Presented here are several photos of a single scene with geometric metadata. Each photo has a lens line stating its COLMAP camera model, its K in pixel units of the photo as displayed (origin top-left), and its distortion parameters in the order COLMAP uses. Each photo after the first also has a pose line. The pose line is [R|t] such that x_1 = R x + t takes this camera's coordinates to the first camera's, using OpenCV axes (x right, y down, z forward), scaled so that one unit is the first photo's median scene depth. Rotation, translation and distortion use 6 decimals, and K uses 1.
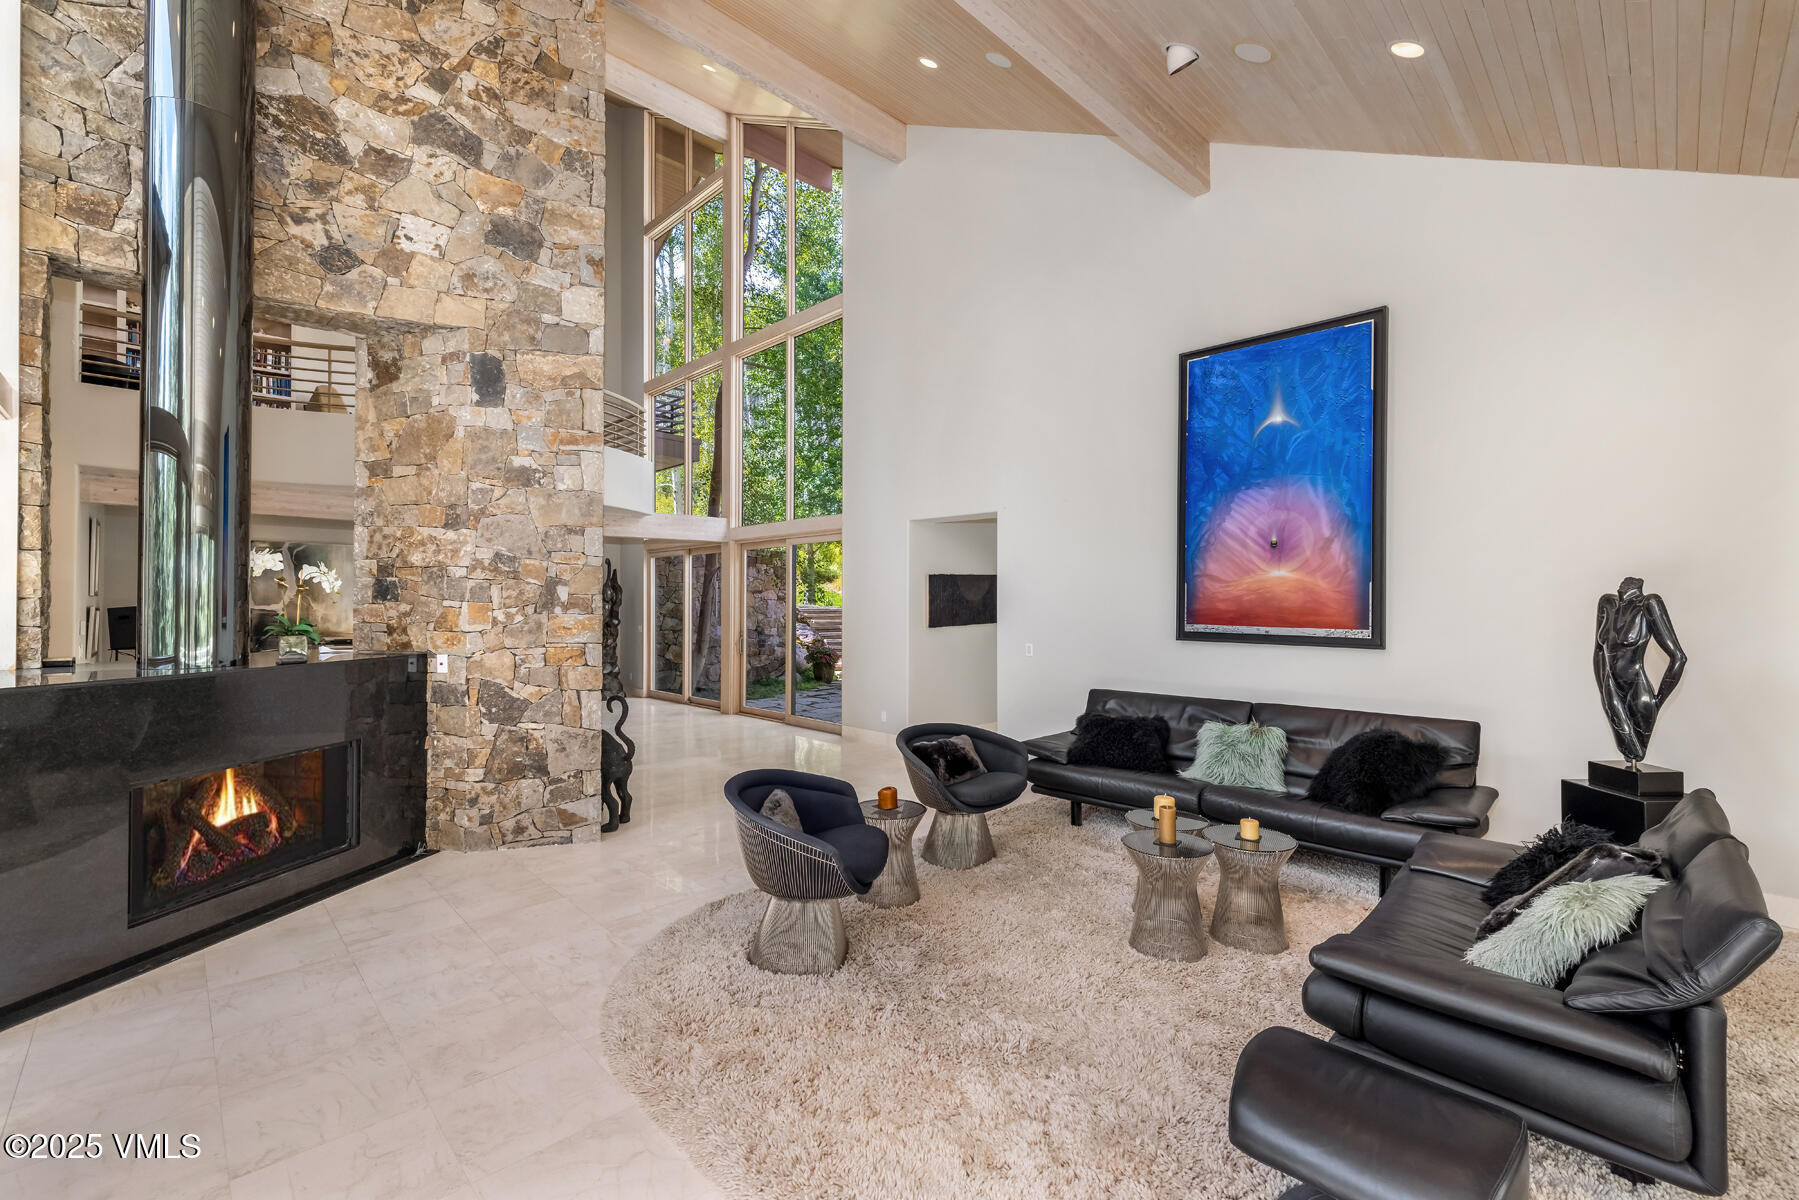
lens RADIAL K [[749.9, 0, 899.5], [0, 749.9, 600.0], [0, 0, 1]] dist [-0.001283, 0.000325]
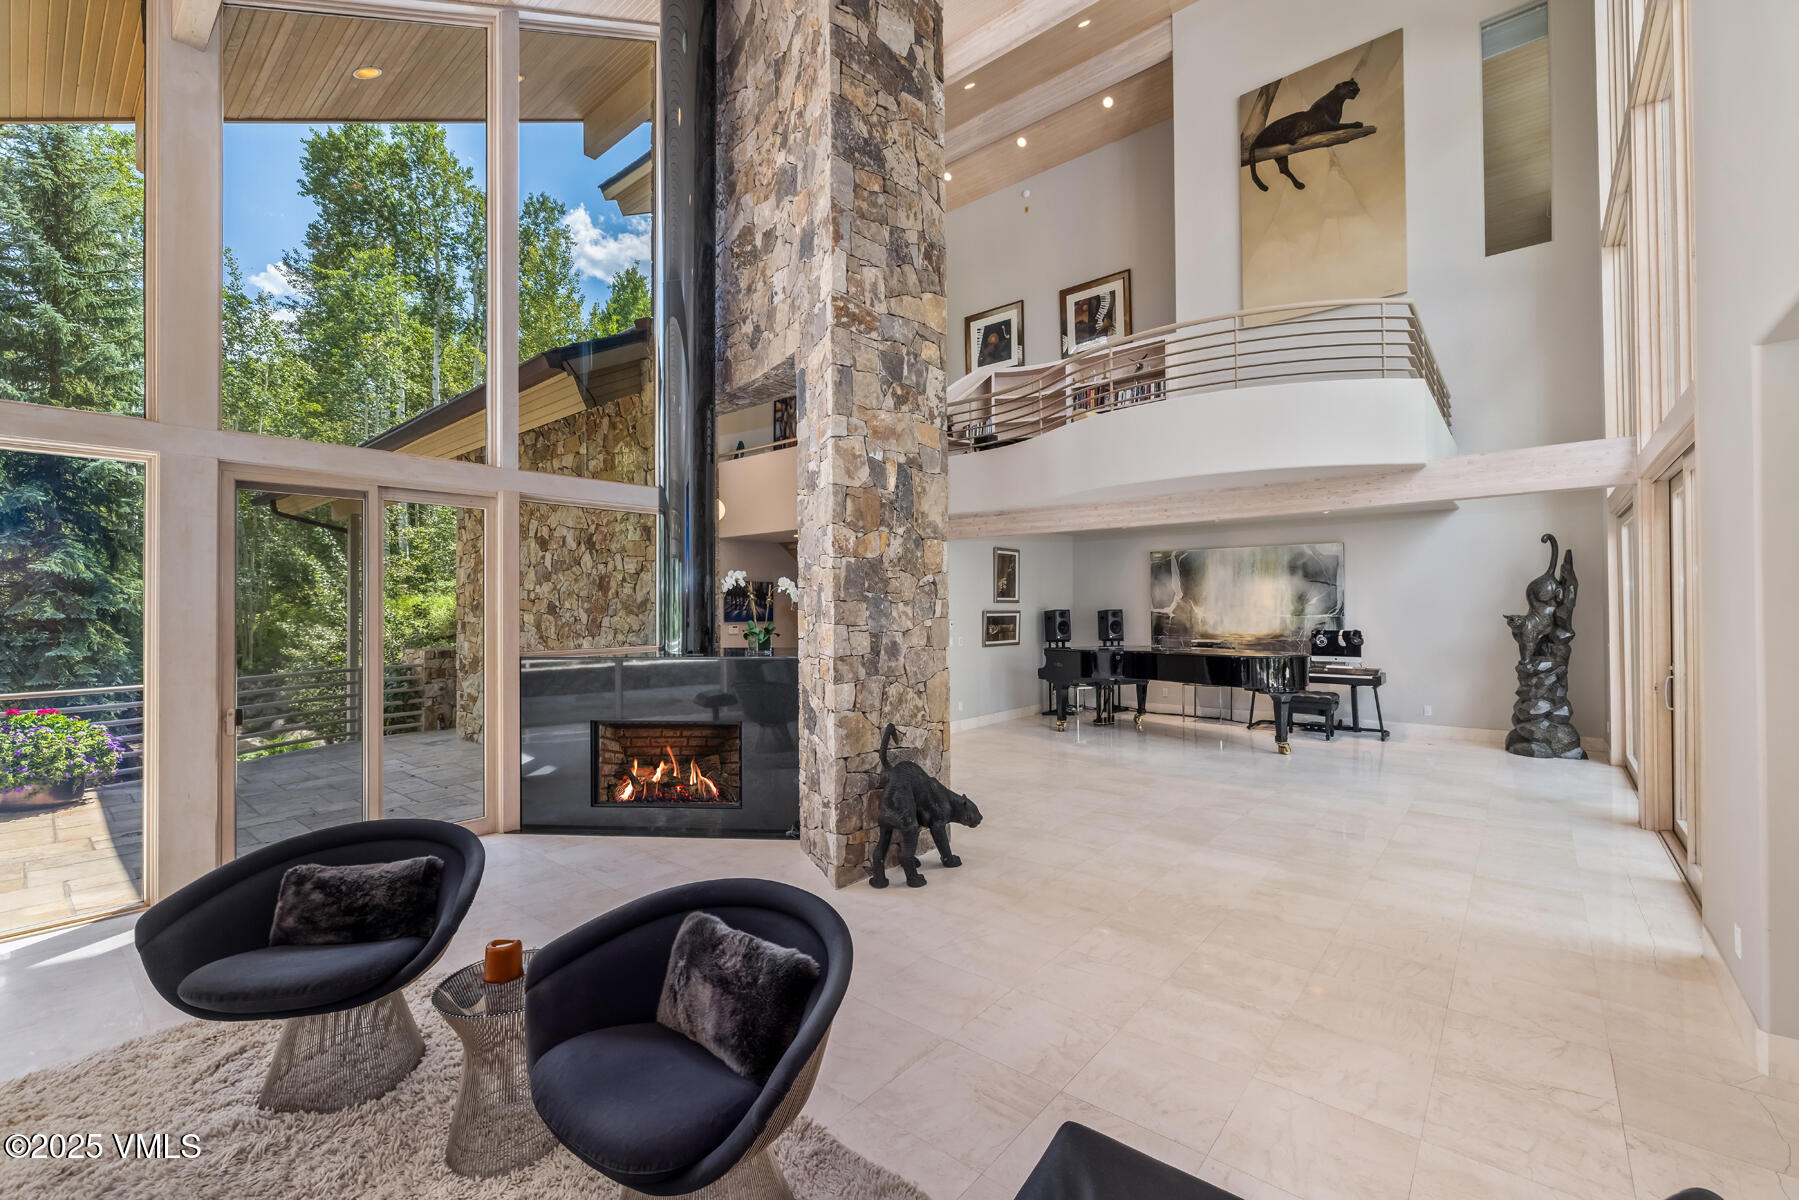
lens RADIAL K [[749.9, 0, 899.5], [0, 749.9, 600.0], [0, 0, 1]] dist [-0.001283, 0.000325]
pose [[0.098837, -0.010660, -0.995047, 0.502719], [0.011372, 0.999889, -0.009583, 0.000291], [0.995039, -0.010368, 0.098947, 1.070017]]
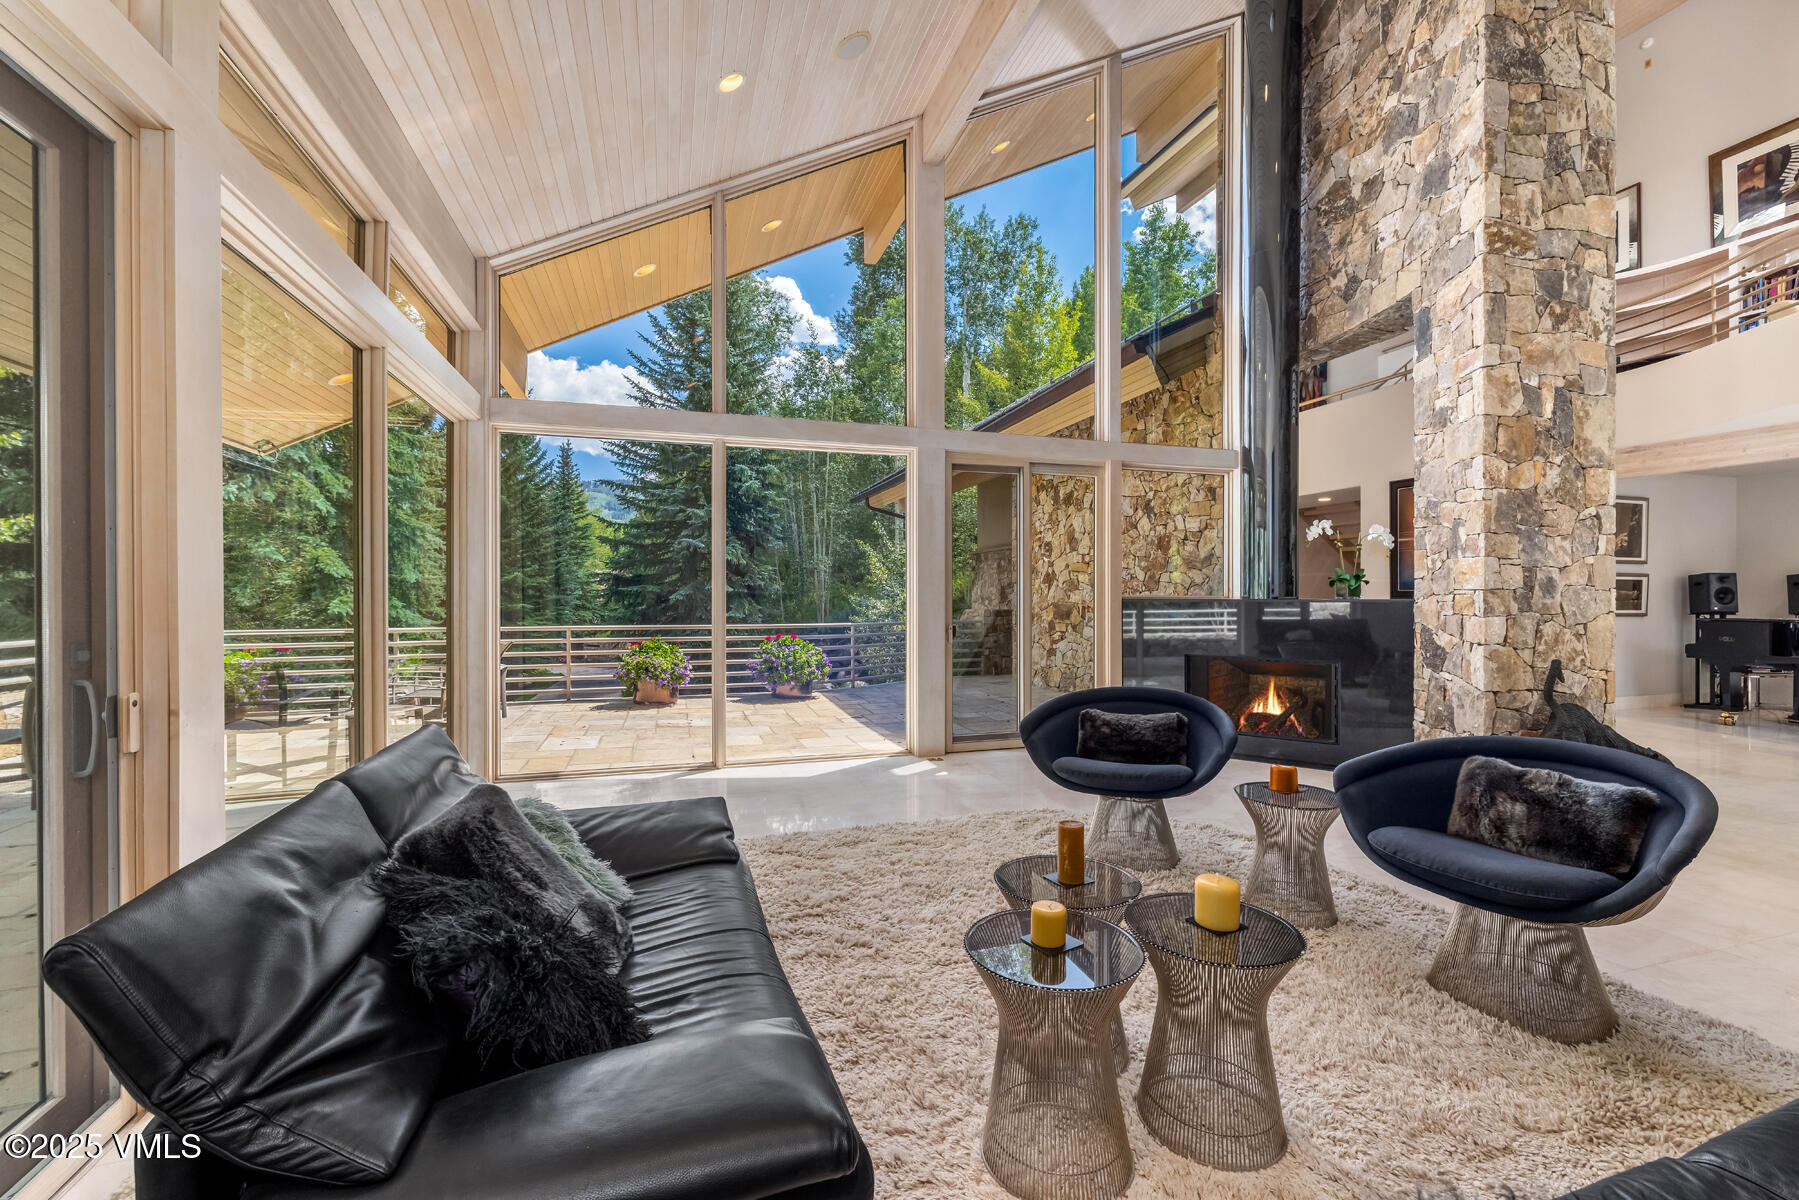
lens RADIAL K [[749.9, 0, 899.5], [0, 749.9, 600.0], [0, 0, 1]] dist [-0.001283, 0.000325]
pose [[-0.450732, 0.002581, -0.892656, 0.717093], [0.003416, 0.999993, 0.001167, 0.070843], [0.892653, -0.002524, -0.450738, 0.854301]]
